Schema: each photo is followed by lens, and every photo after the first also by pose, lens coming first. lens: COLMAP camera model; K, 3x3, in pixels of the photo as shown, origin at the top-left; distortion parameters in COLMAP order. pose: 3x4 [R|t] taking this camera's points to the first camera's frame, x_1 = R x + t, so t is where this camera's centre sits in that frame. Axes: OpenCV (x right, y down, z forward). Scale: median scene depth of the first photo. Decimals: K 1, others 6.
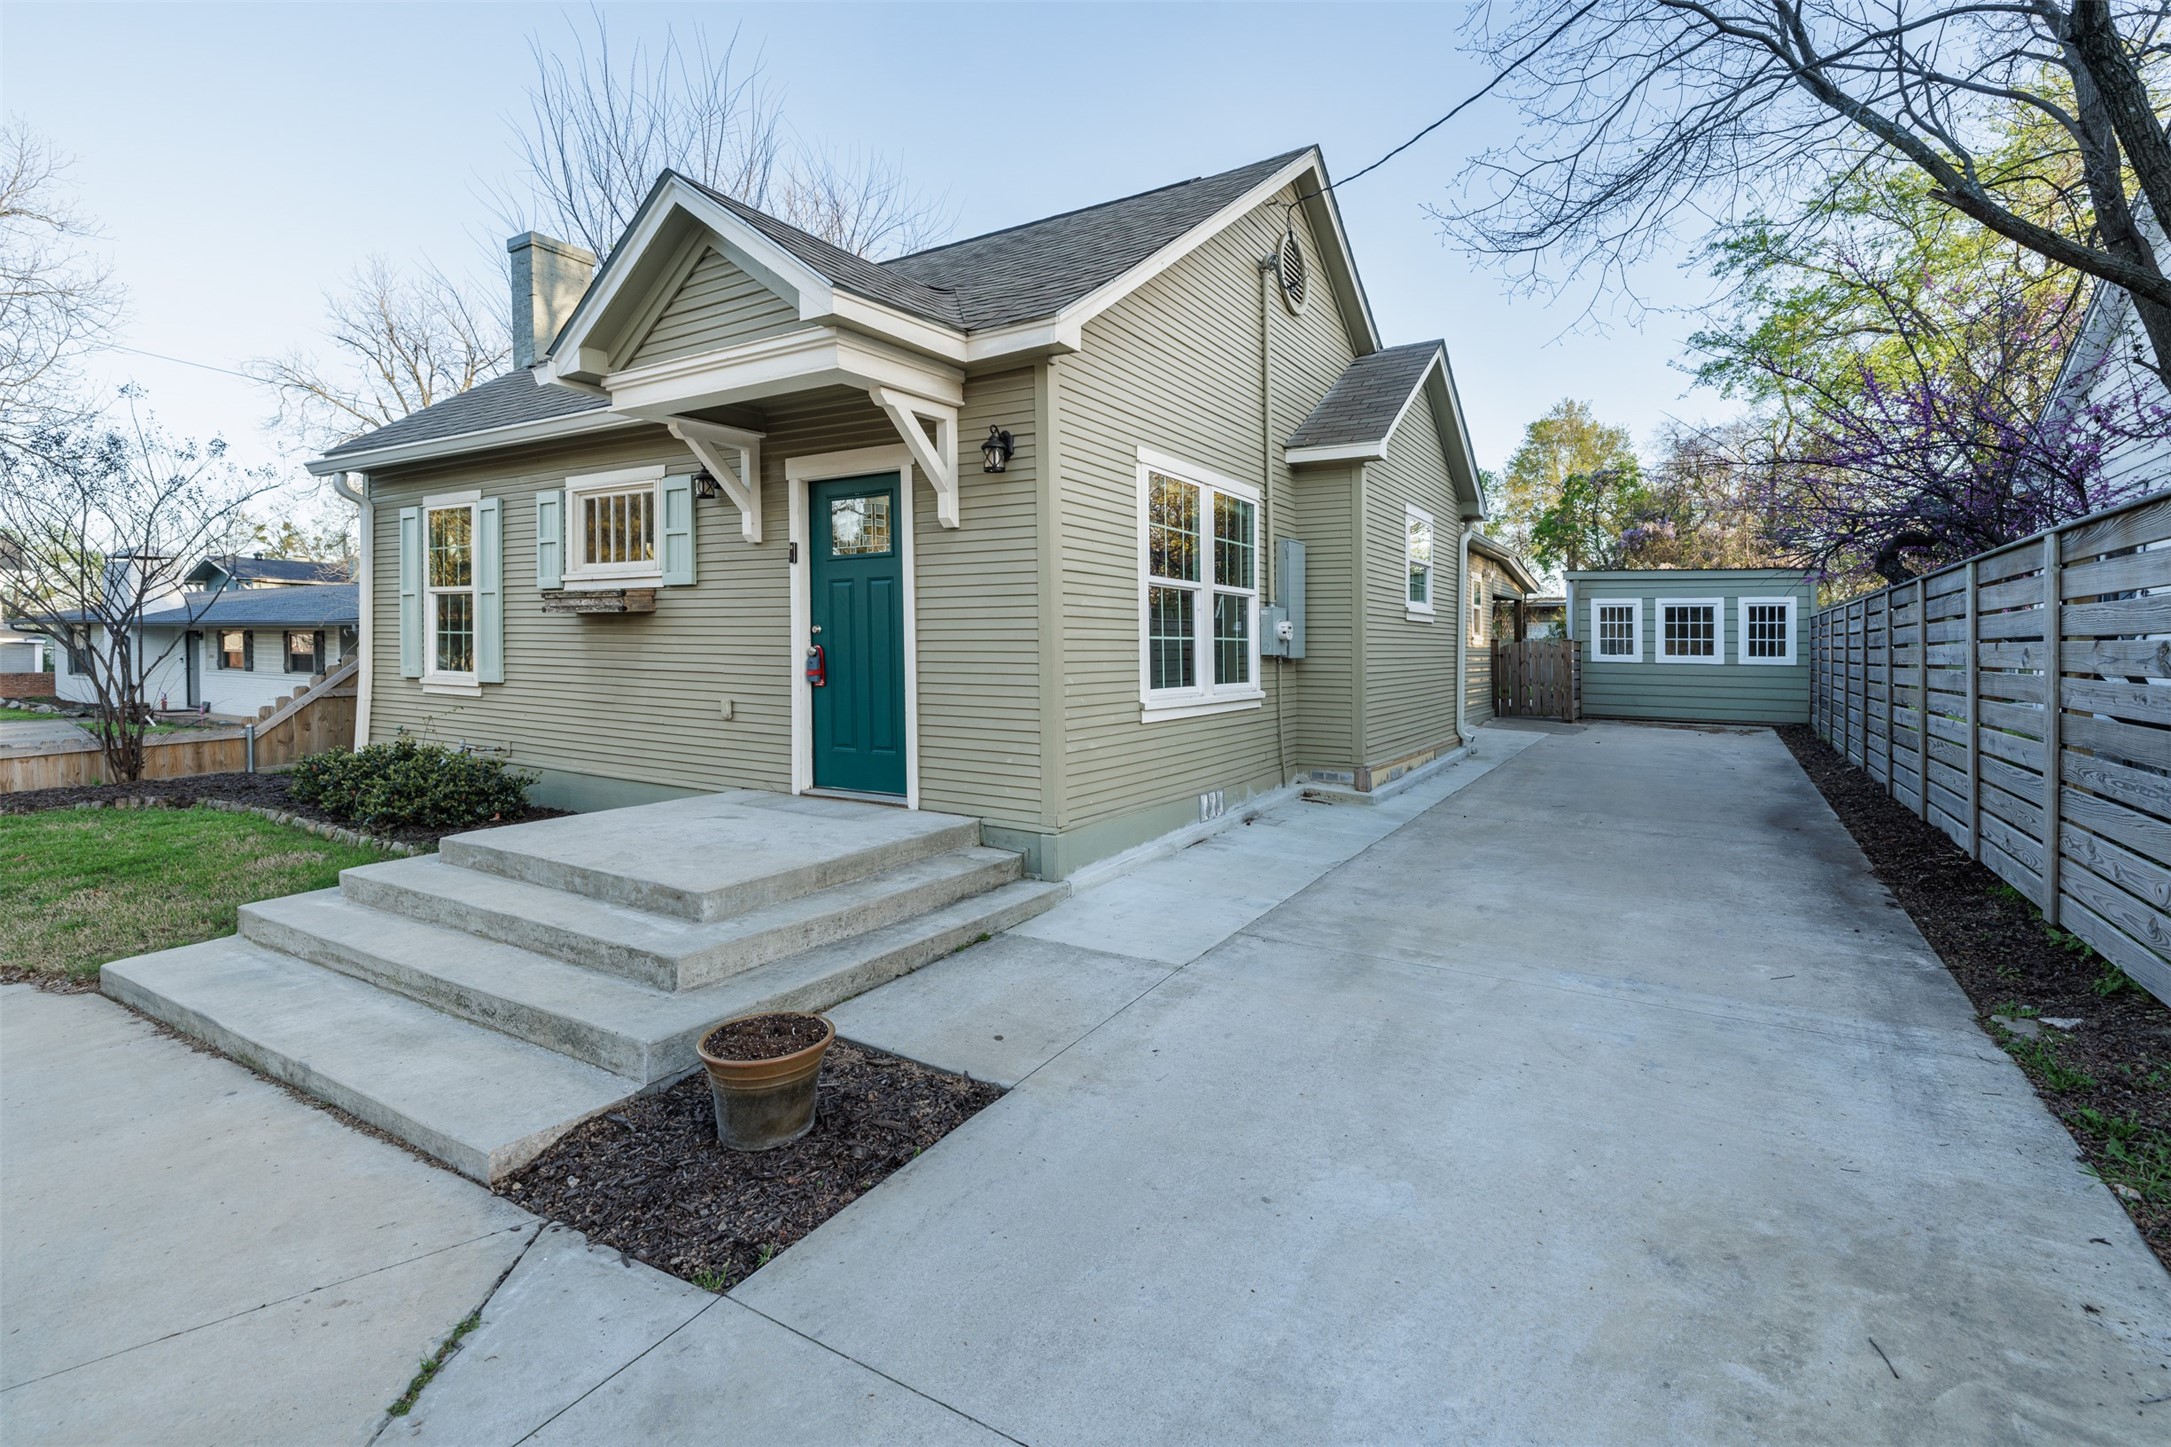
lens RADIAL K [[979.3, 0, 1126.6], [0, 979.3, 640.5], [0, 0, 1]] dist [-0.008179, 0.000305]
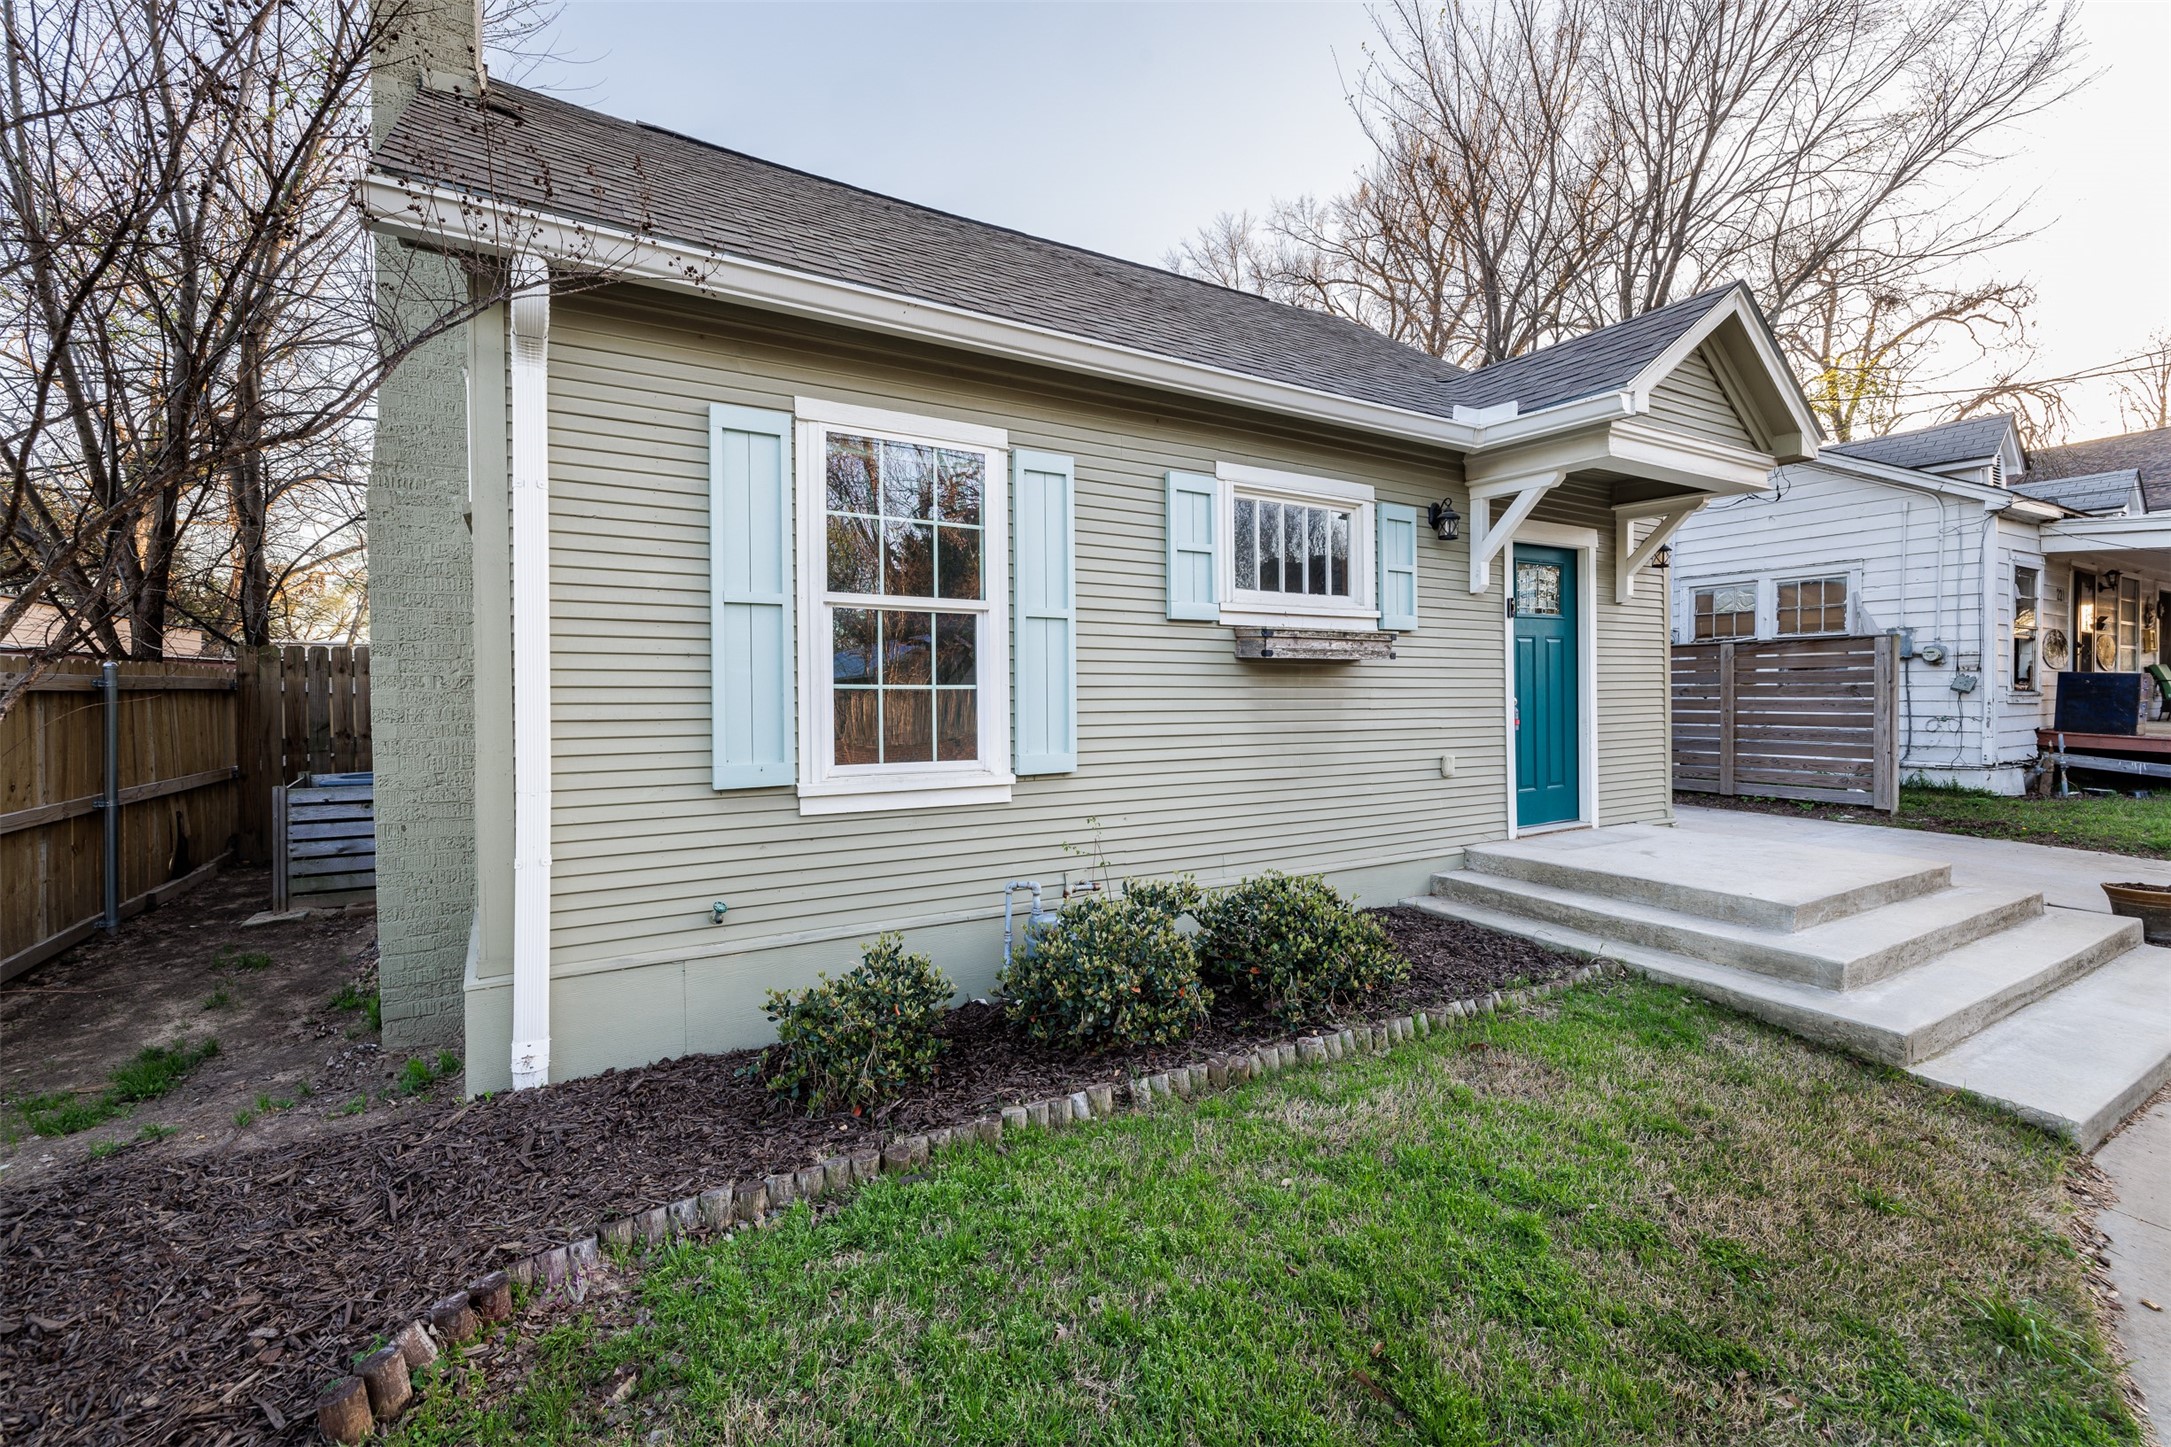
lens RADIAL K [[914.9, 0, 1076.3], [0, 914.9, 693.6], [0, 0, 1]] dist [0.001903, 0.000284]
pose [[0.506071, -0.012186, 0.862406, -0.541728], [0.007050, 0.999925, 0.009992, -0.004370], [-0.862463, 0.001023, 0.506119, 0.346509]]
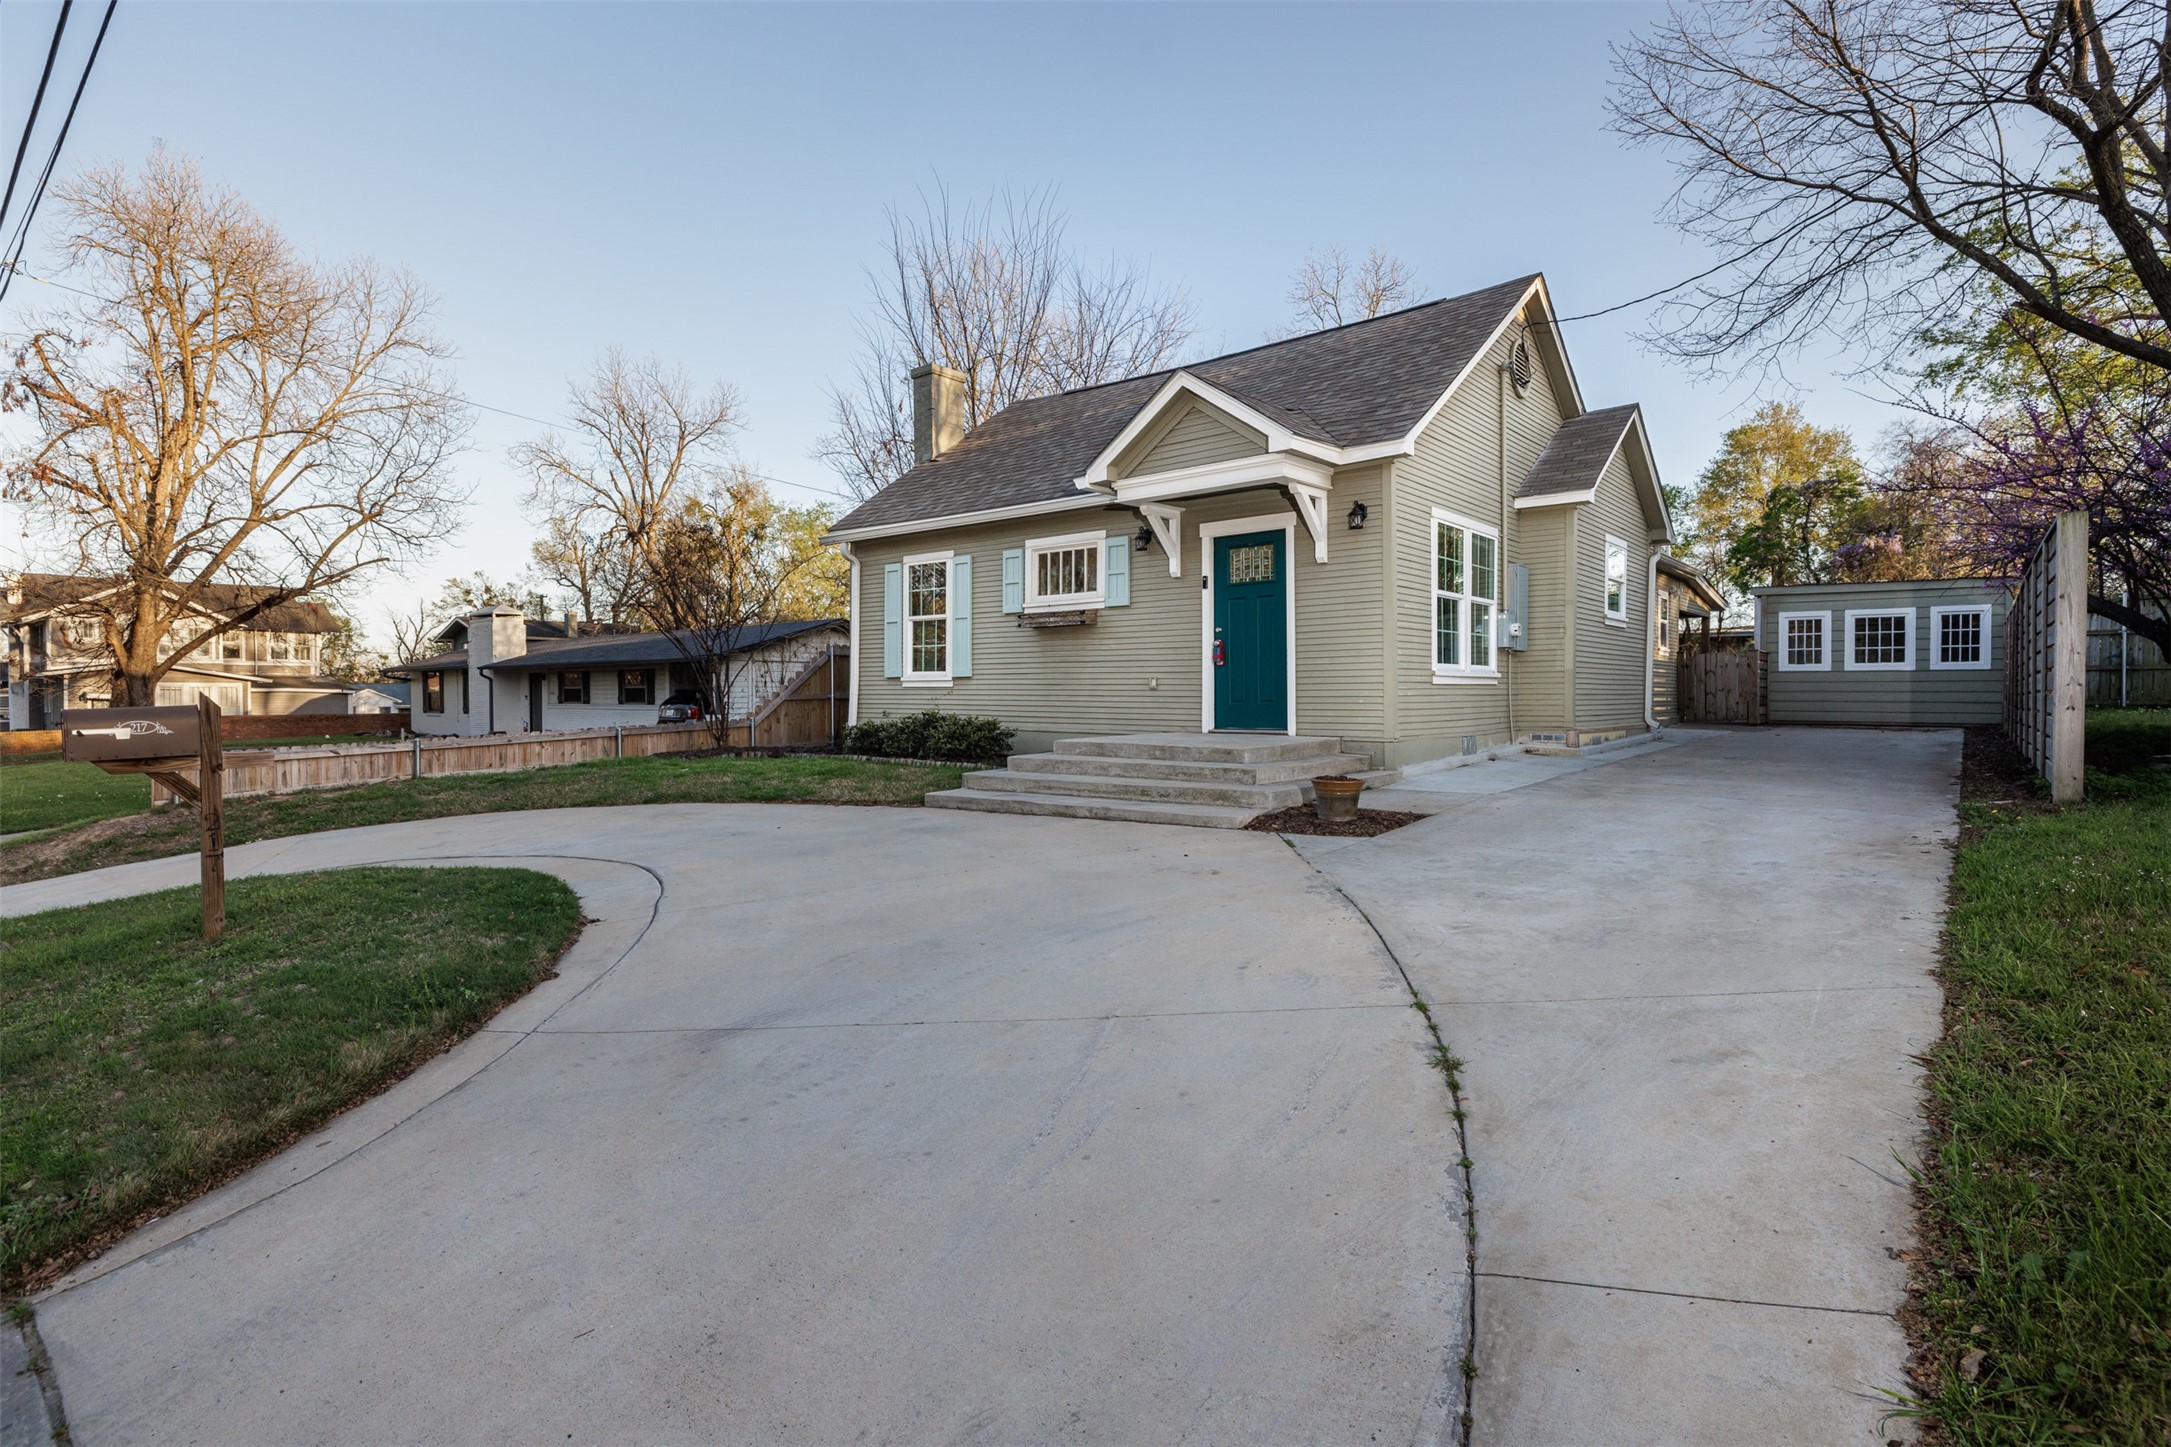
lens RADIAL K [[1016.0, 0, 1070.1], [0, 1016.0, 729.1], [0, 0, 1]] dist [-0.002744, -0.001087]
pose [[0.983258, -0.006513, -0.182101, -0.097347], [0.014315, 0.999033, 0.041560, 0.030098], [0.181654, -0.043471, 0.982401, -0.265120]]
